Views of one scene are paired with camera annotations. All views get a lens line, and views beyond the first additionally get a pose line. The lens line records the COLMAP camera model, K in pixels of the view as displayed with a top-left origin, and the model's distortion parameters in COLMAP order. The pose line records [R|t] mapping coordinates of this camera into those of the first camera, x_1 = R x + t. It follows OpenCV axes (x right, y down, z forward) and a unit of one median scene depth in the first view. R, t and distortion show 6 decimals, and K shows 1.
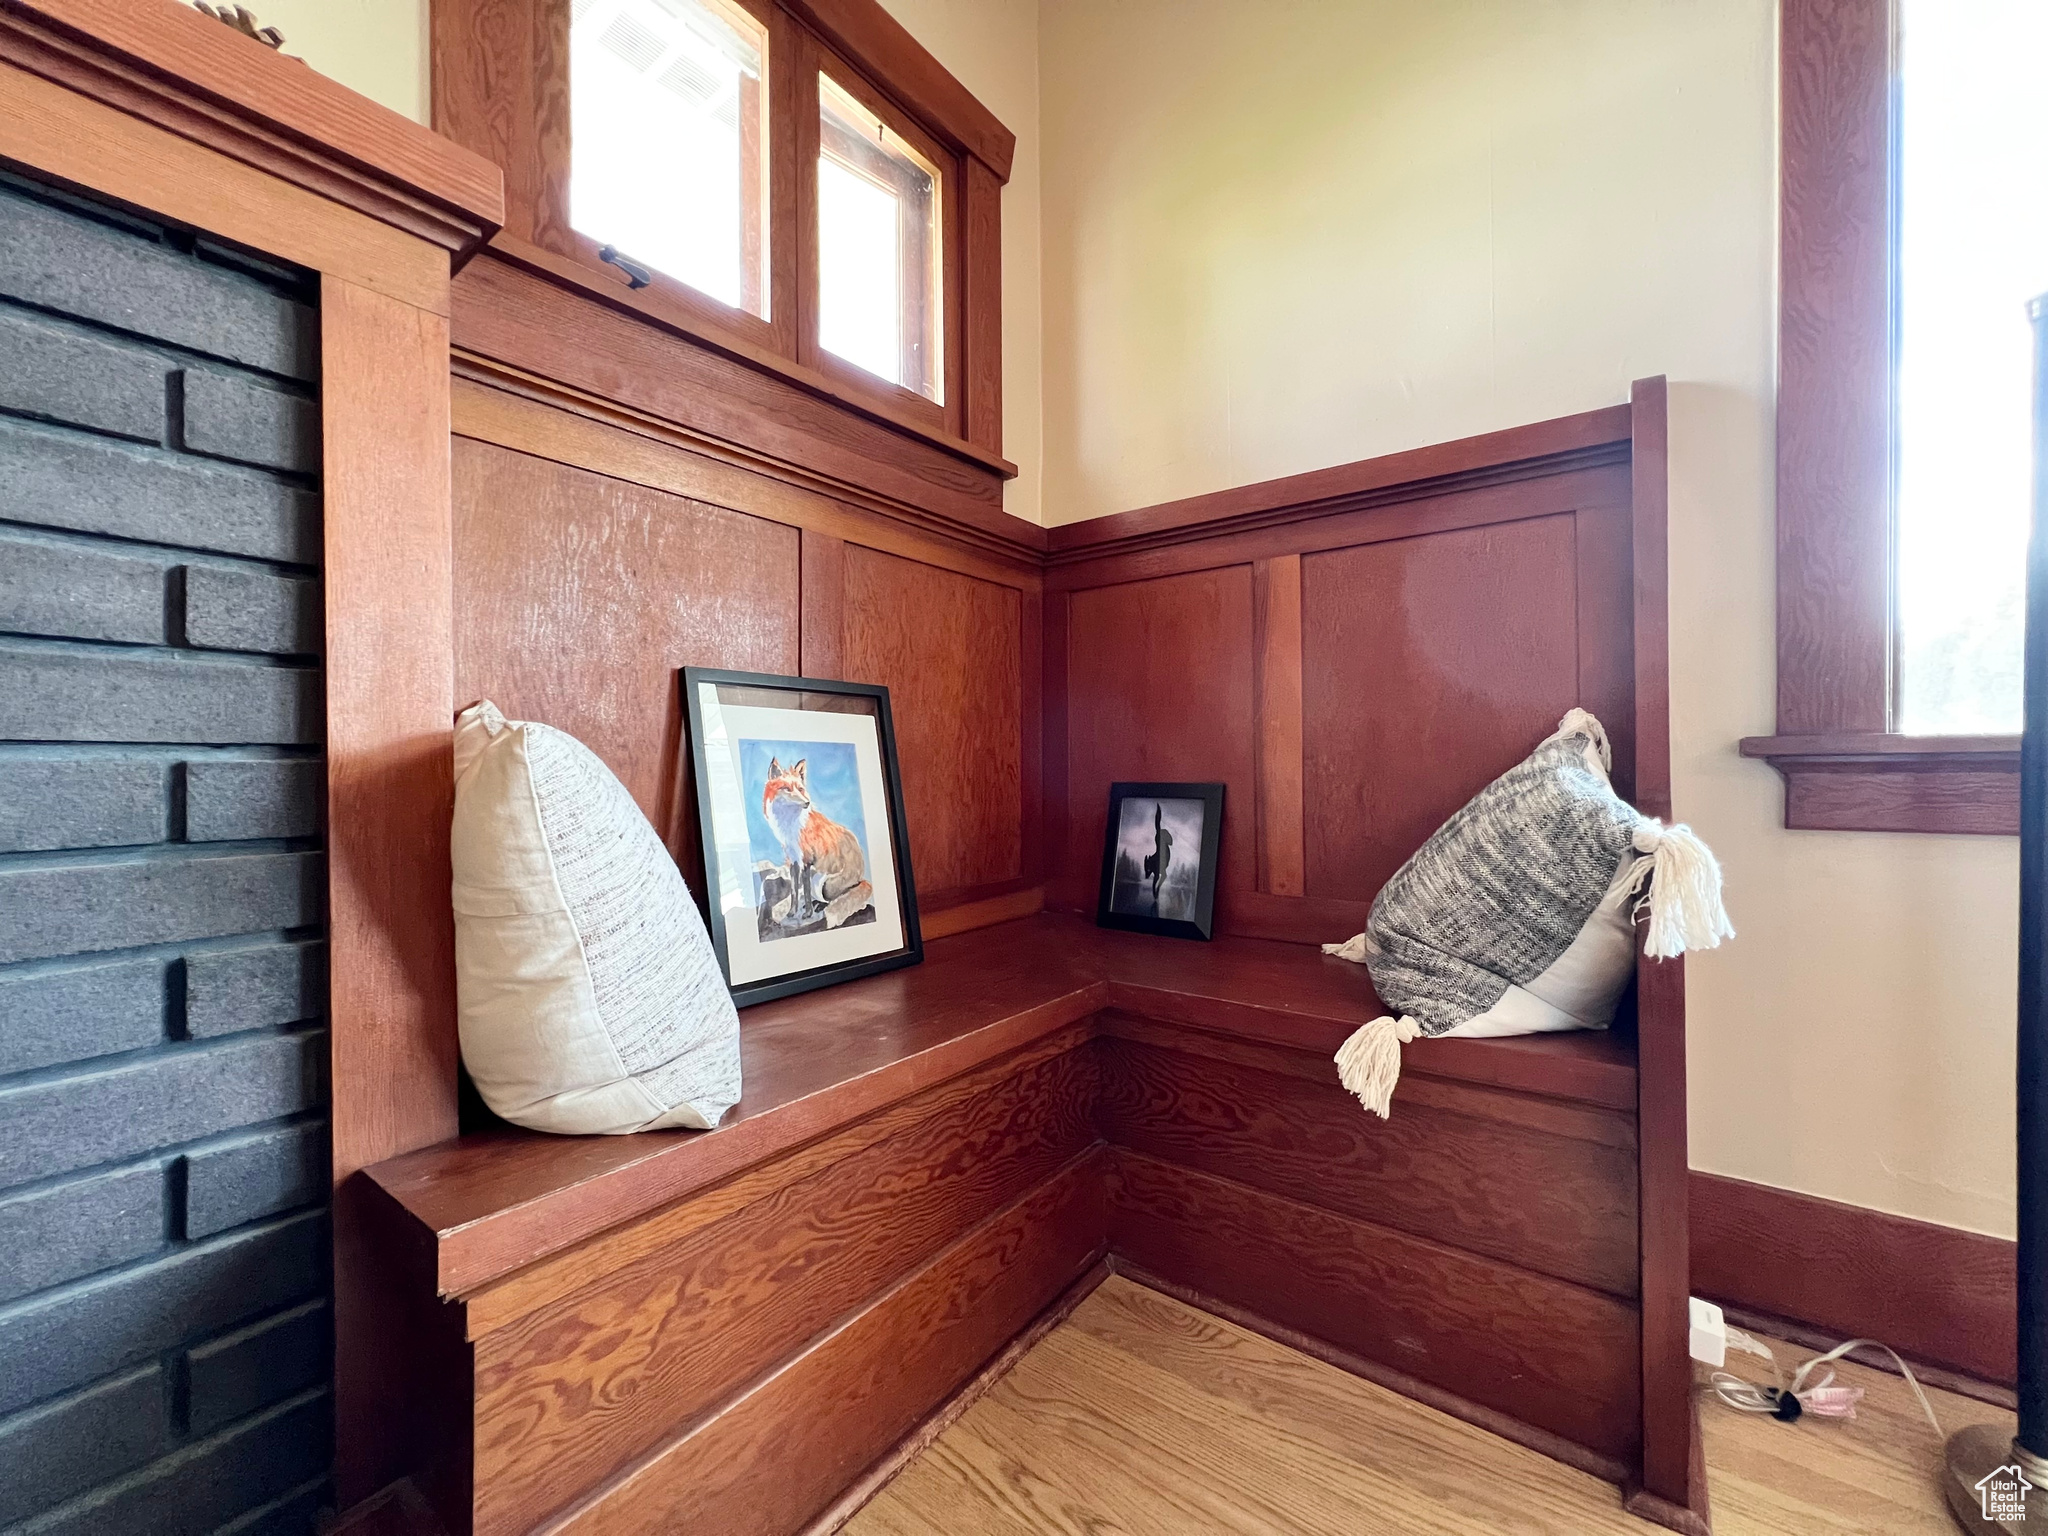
lens RADIAL K [[840.2, 0, 1024.0], [0, 840.2, 768.0], [0, 0, 1]] dist [-0.002627, -0.000361]
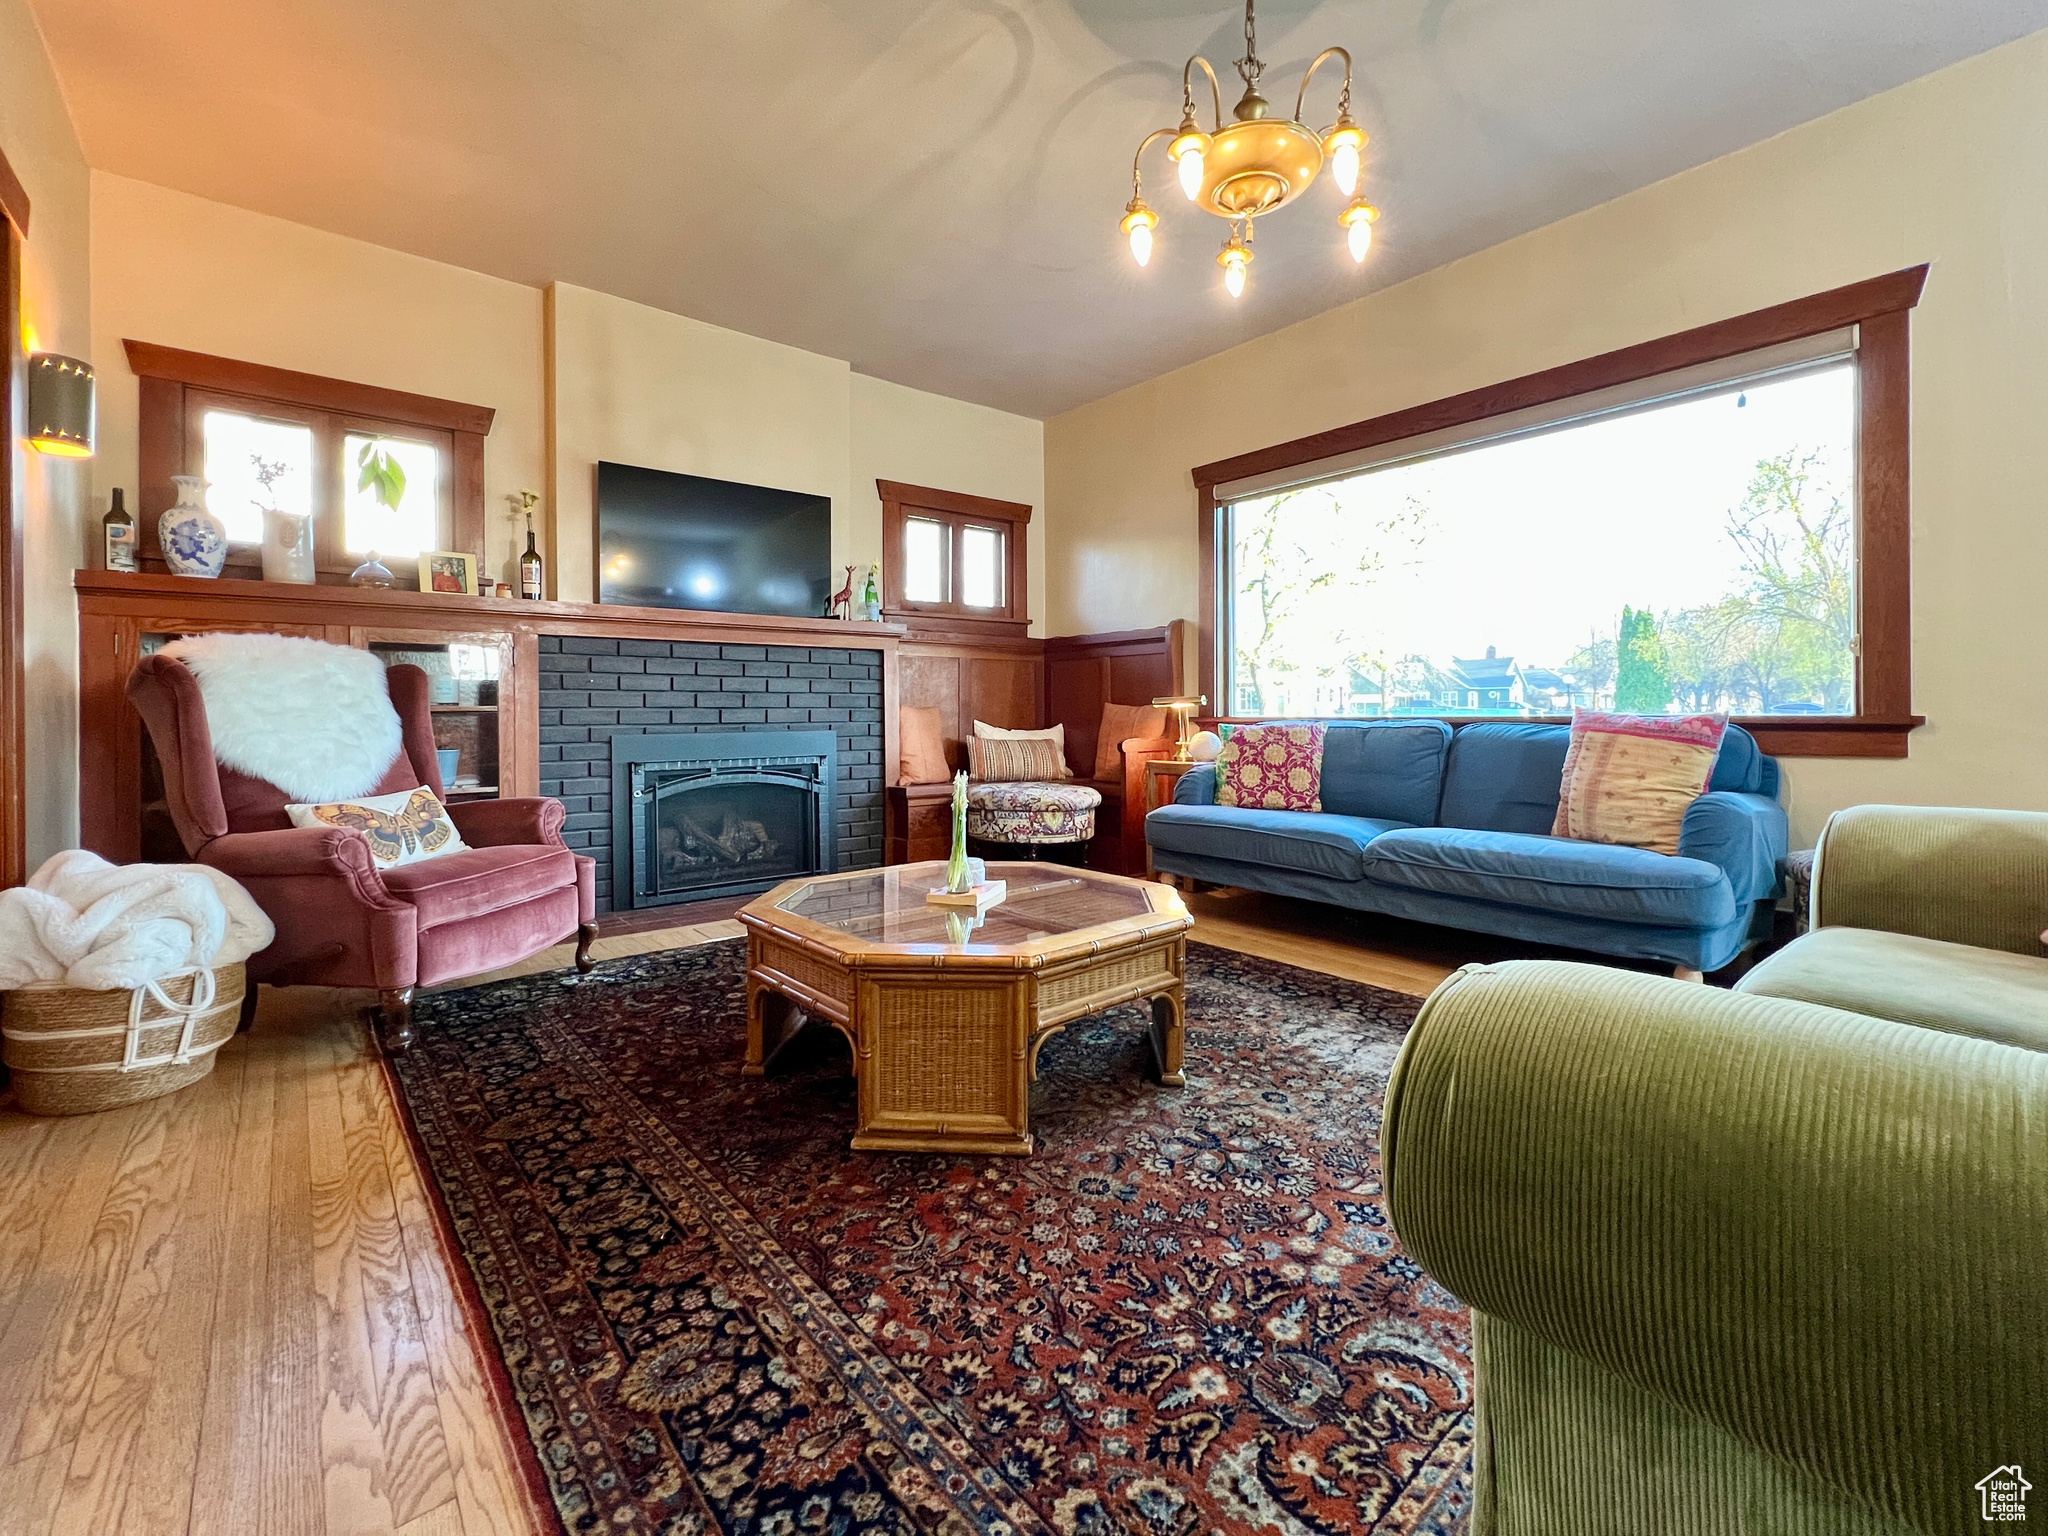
lens RADIAL K [[883.6, 0, 1019.5], [0, 883.6, 716.5], [0, 0, 1]] dist [0.002235, -0.000025]
pose [[0.973497, -0.000437, -0.228697, 0.870356], [0.000654, 0.999999, 0.000874, -0.033290], [0.228697, -0.001000, 0.973497, -2.694048]]
